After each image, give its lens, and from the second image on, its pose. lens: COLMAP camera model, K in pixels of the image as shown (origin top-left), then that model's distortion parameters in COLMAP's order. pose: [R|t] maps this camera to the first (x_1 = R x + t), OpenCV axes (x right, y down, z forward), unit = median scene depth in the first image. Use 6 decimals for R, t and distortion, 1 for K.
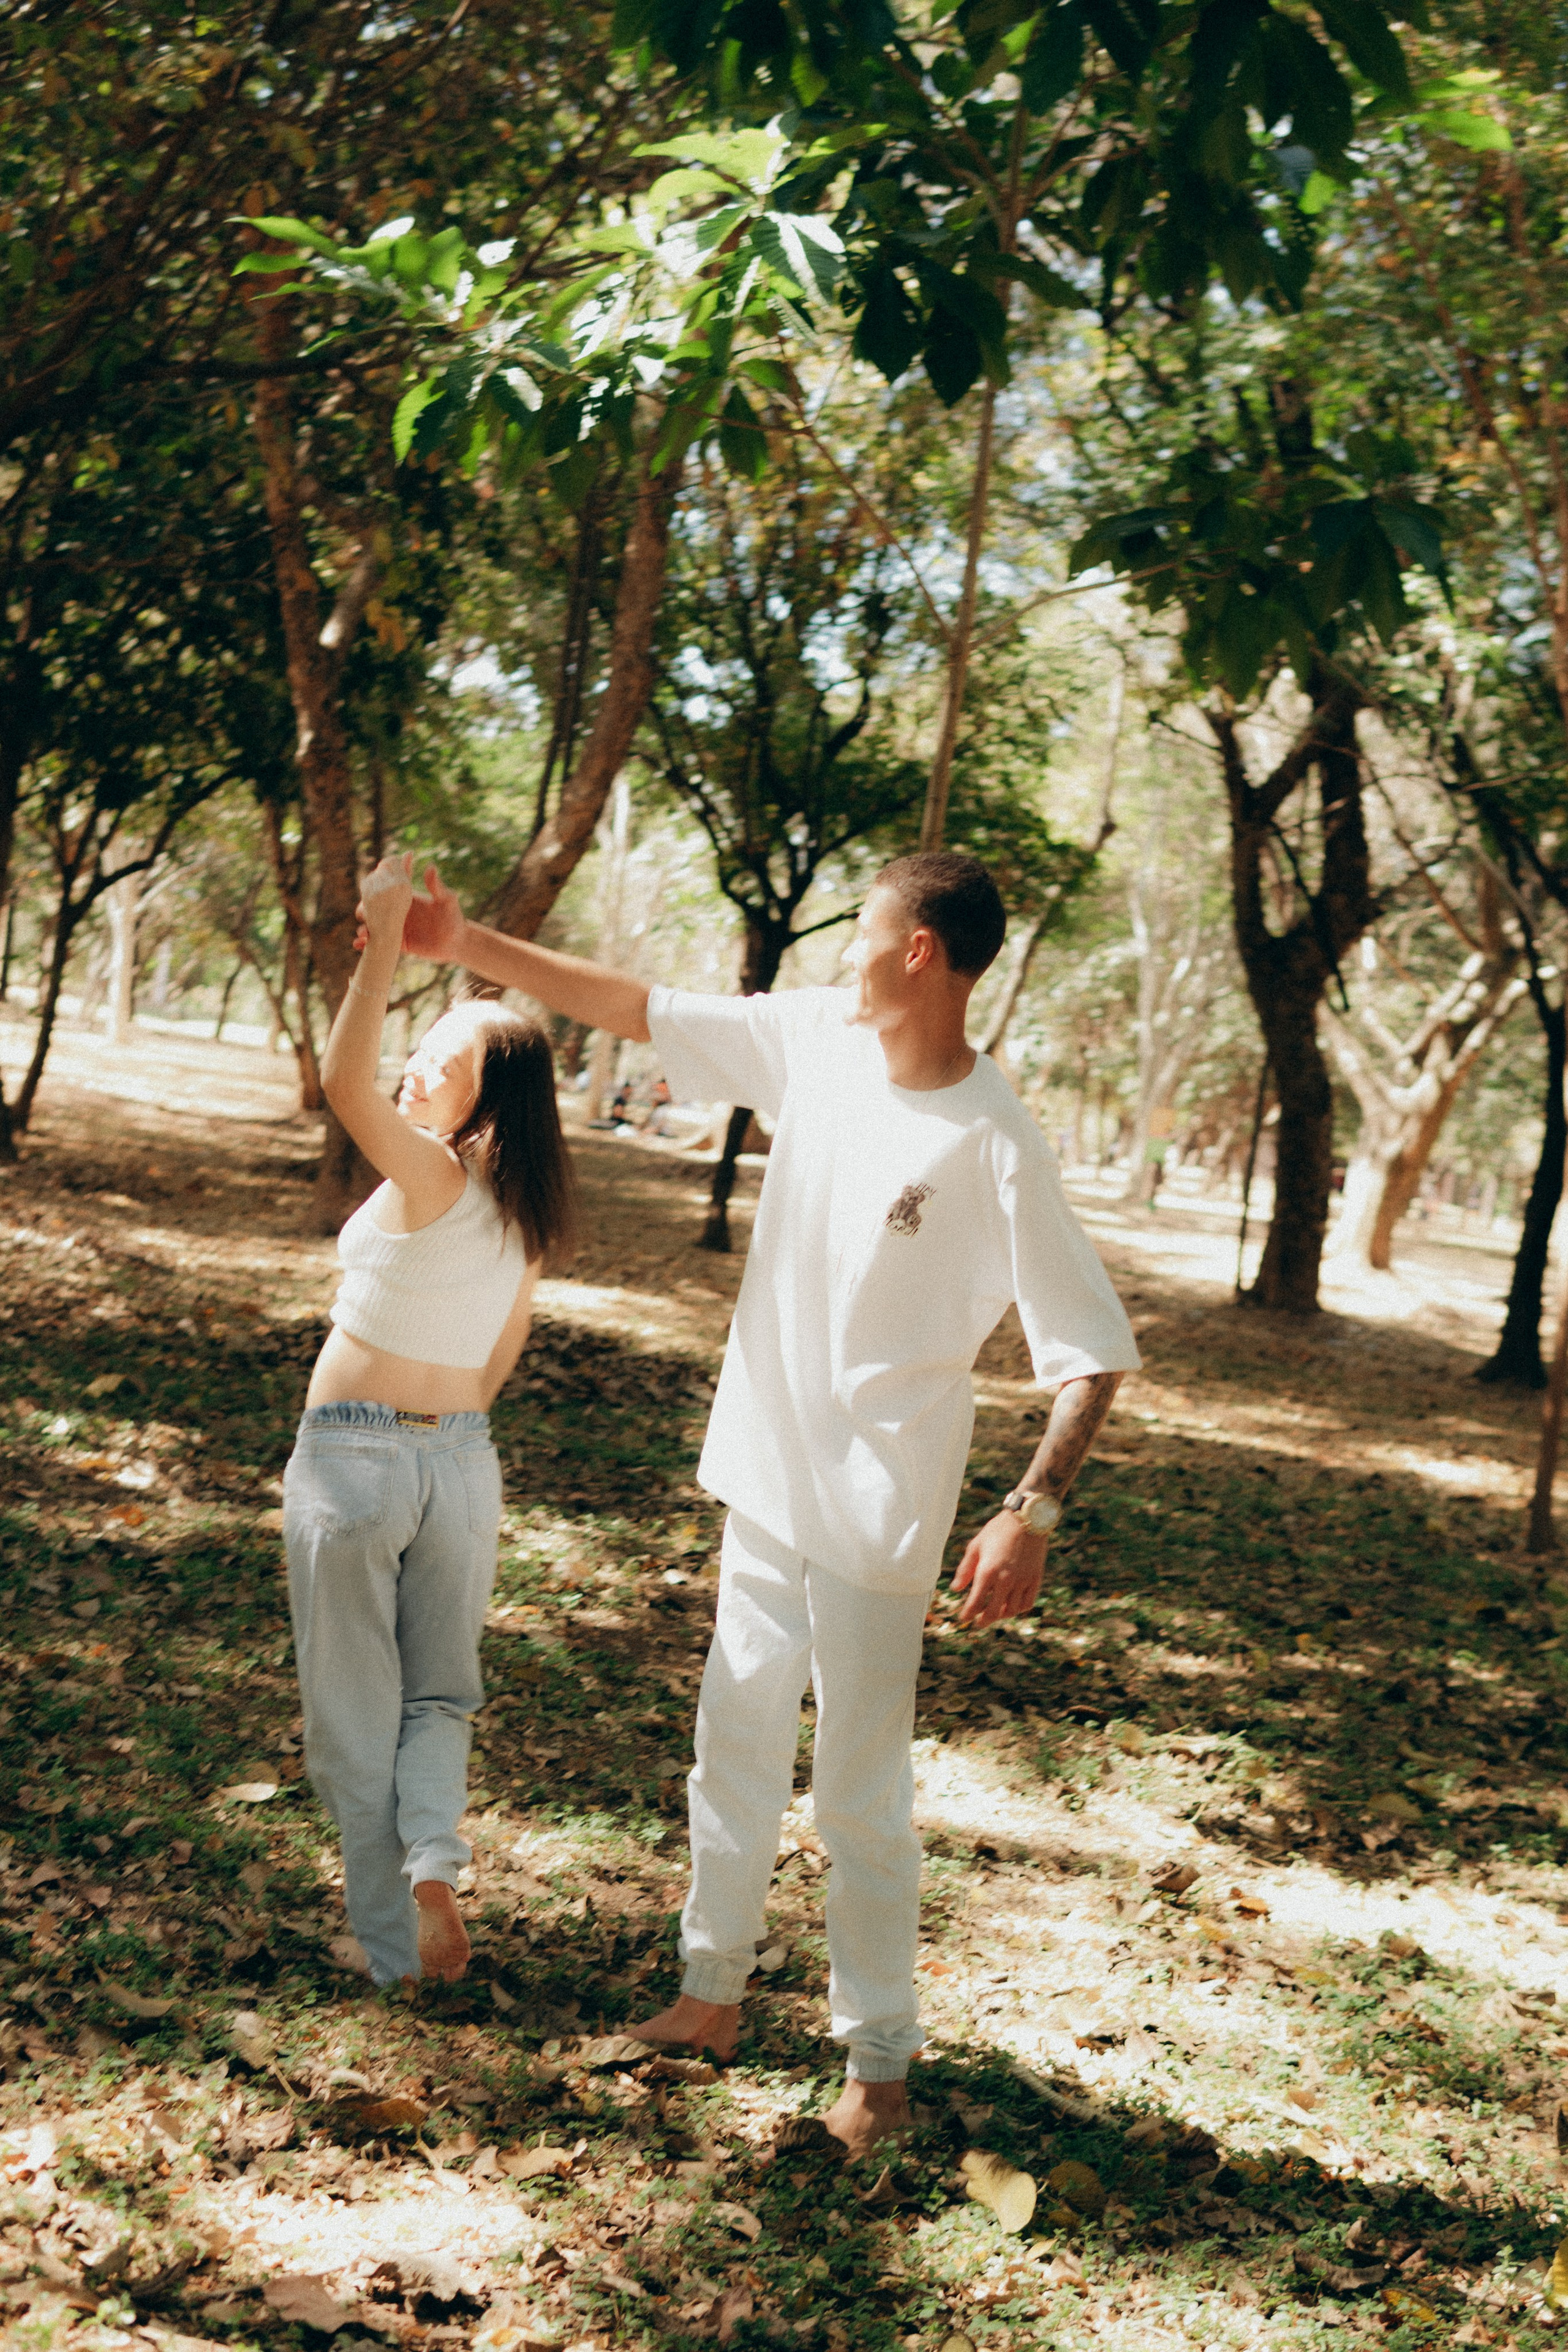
lens RADIAL K [[3037.0, 0, 781.8], [0, 3037.0, 1165.3], [0, 0, 1]] dist [-0.026544, 0.000000]
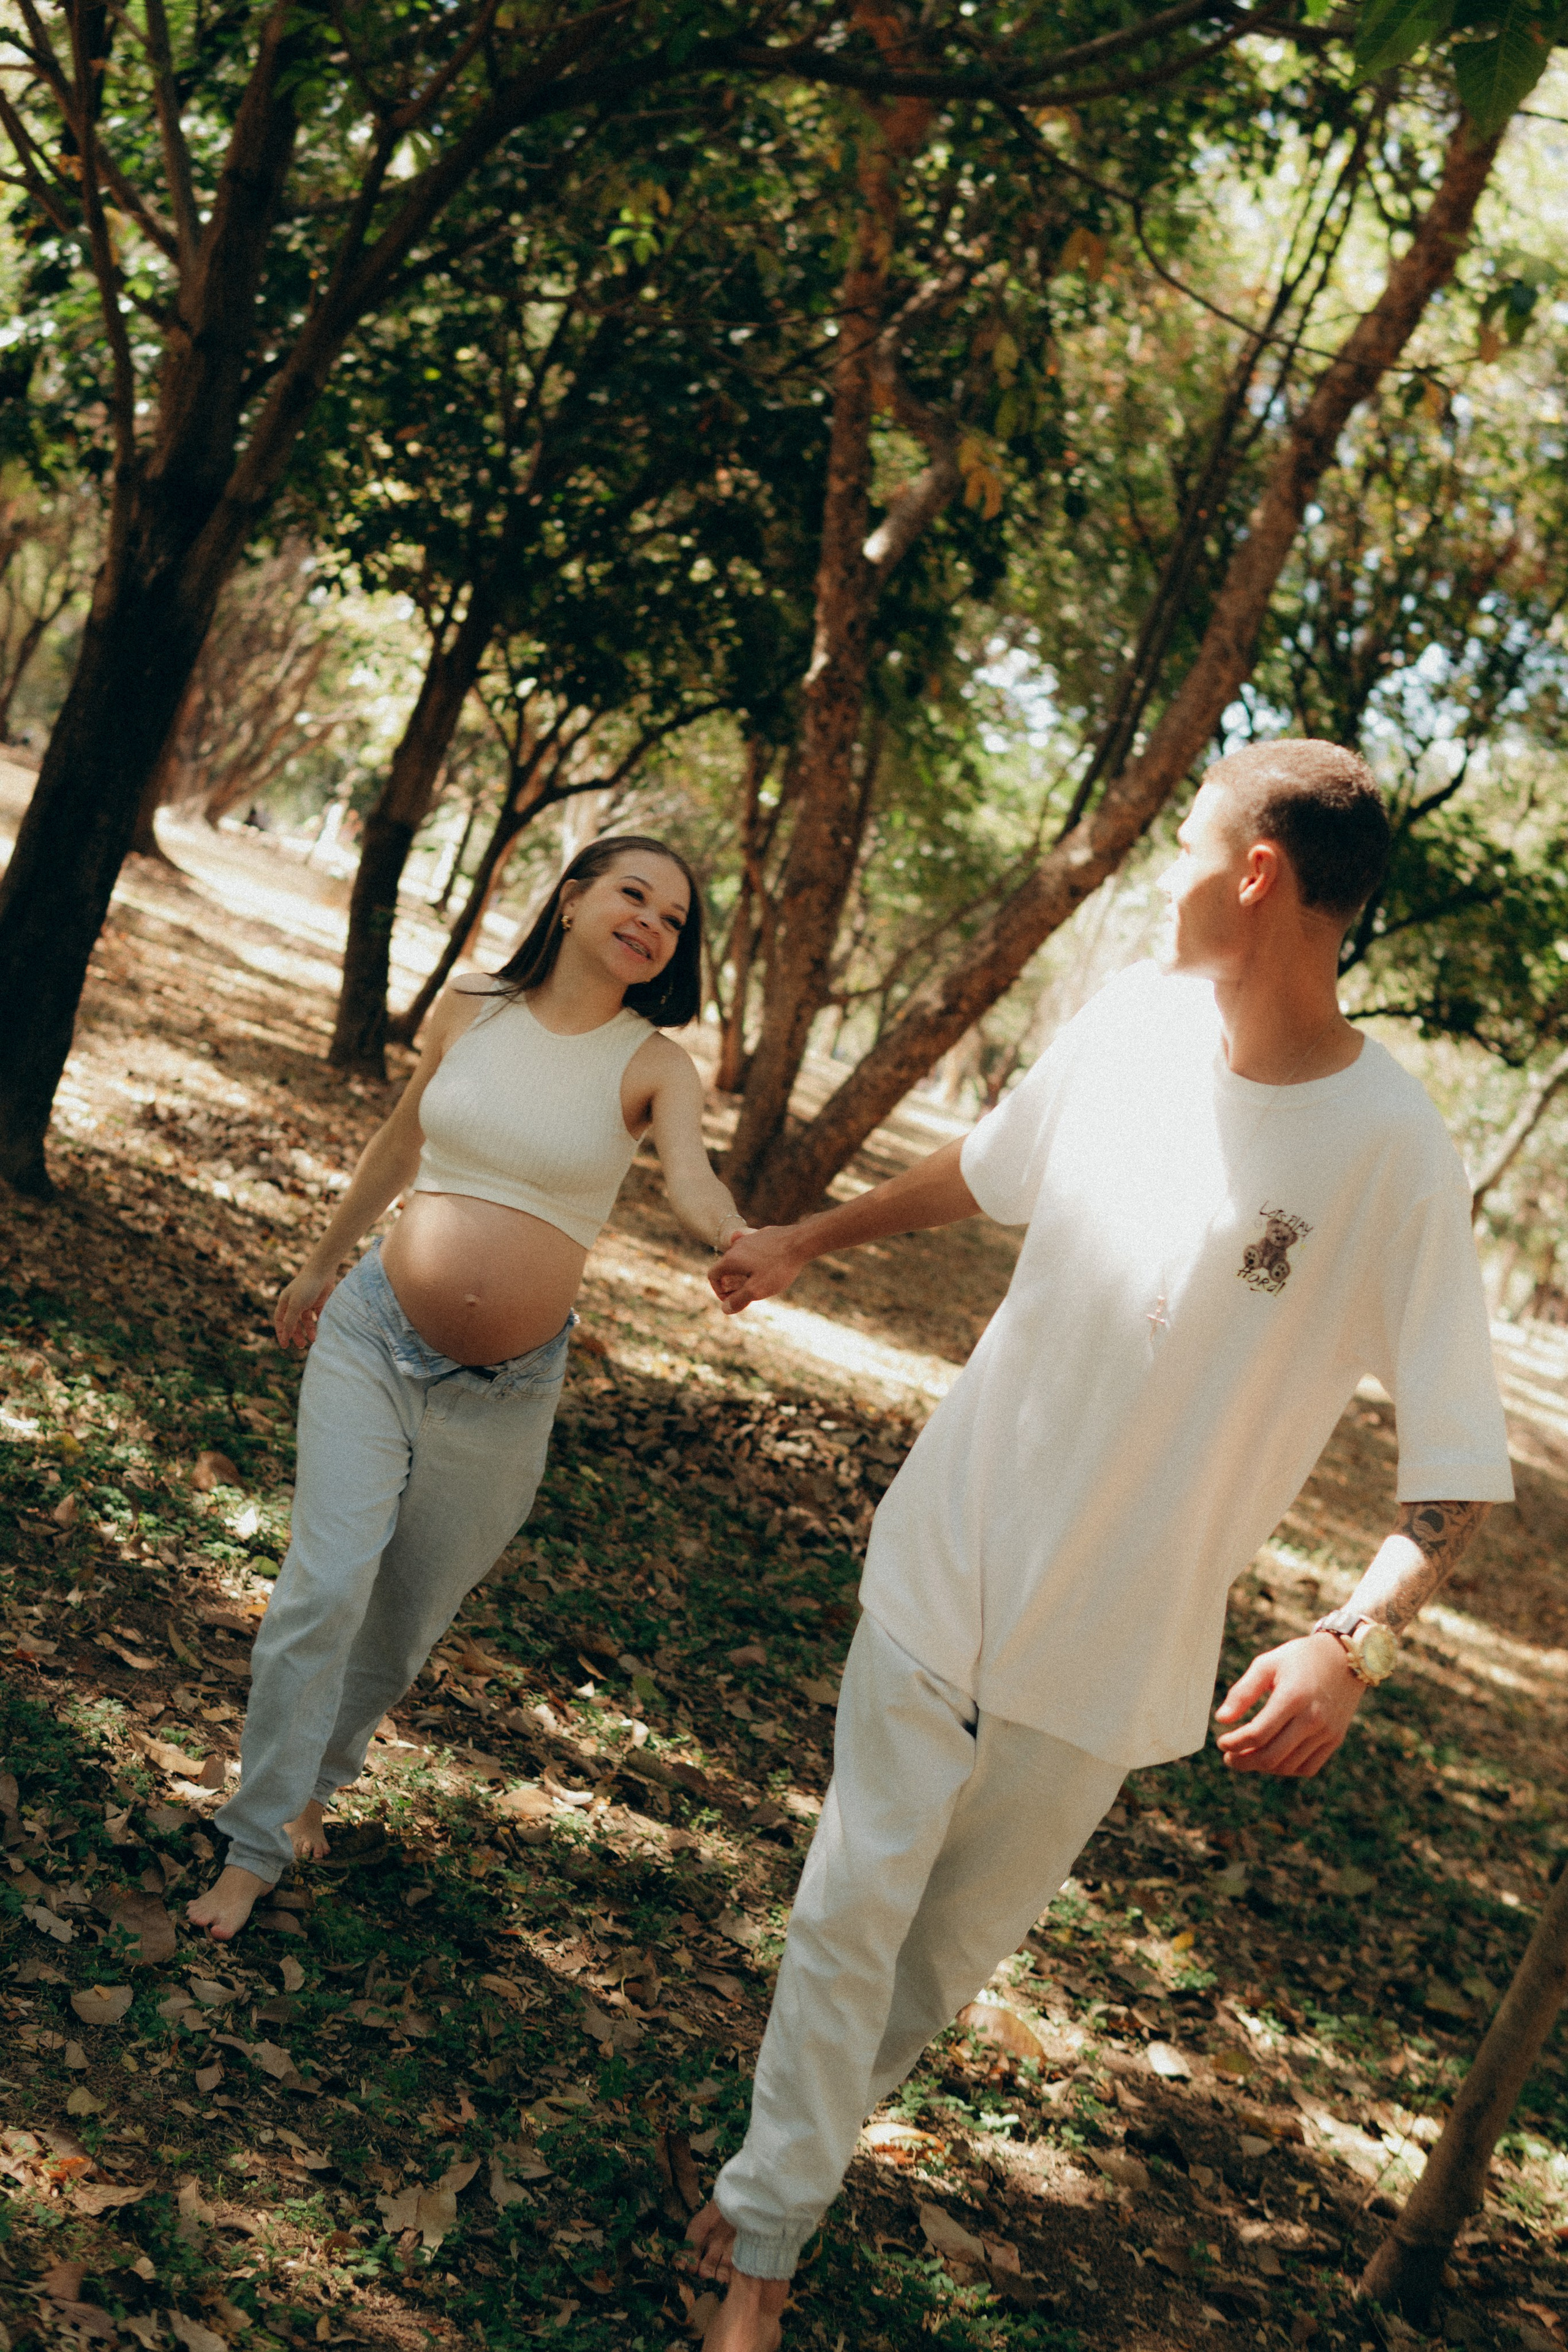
lens RADIAL K [[3037.0, 0, 786.3], [0, 3037.0, 1179.3], [0, 0, 1]] dist [-0.026544, 0.000000]
pose [[0.967048, 0.221315, -0.125849, -0.023009], [-0.222189, 0.974977, 0.007222, -0.005311], [0.124298, 0.020978, 0.992023, 0.137221]]
